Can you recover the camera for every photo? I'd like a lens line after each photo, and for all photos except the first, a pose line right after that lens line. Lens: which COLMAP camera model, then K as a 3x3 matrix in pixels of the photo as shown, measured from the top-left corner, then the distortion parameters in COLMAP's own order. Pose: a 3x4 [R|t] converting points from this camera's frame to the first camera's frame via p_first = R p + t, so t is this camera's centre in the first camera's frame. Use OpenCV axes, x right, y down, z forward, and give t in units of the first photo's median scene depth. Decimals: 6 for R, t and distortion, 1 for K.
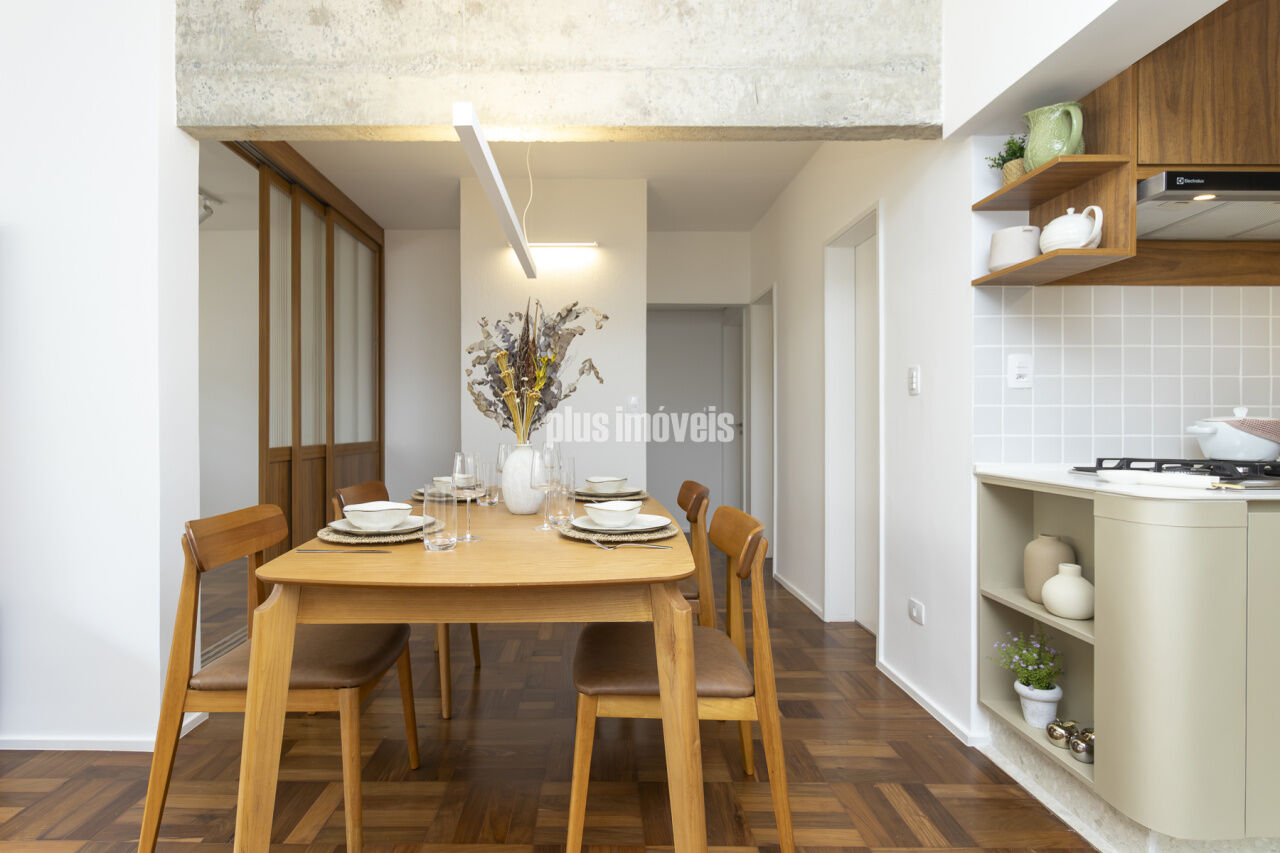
lens RADIAL K [[648.5, 0, 621.3], [0, 648.5, 411.5], [0, 0, 1]] dist [-0.000705, -0.002382]
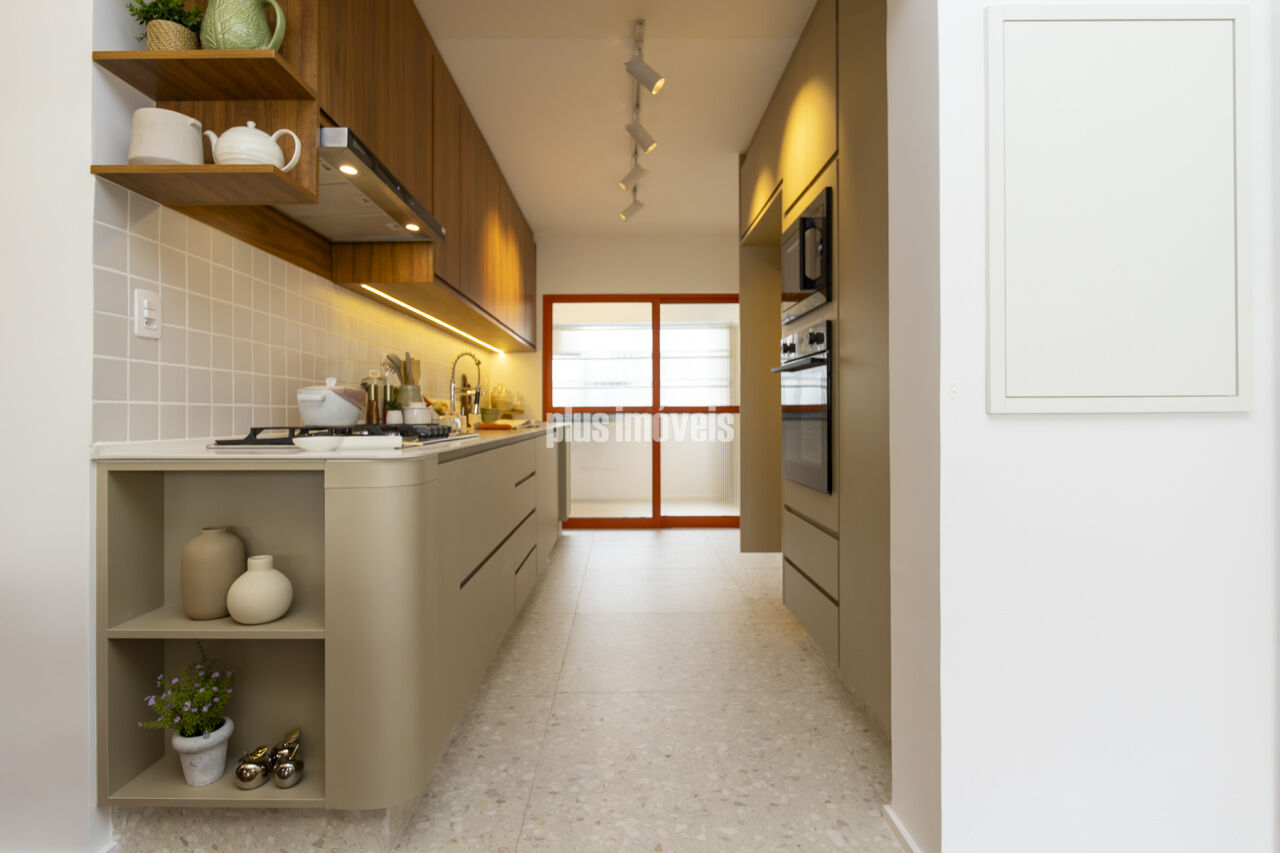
lens RADIAL K [[648.5, 0, 627.5], [0, 648.5, 408.2], [0, 0, 1]] dist [-0.000705, -0.002382]
pose [[0.046808, 0.010494, 0.998849, -0.093892], [-0.009979, 0.999900, -0.010037, 0.049813], [-0.998854, -0.009498, 0.046908, 0.464999]]
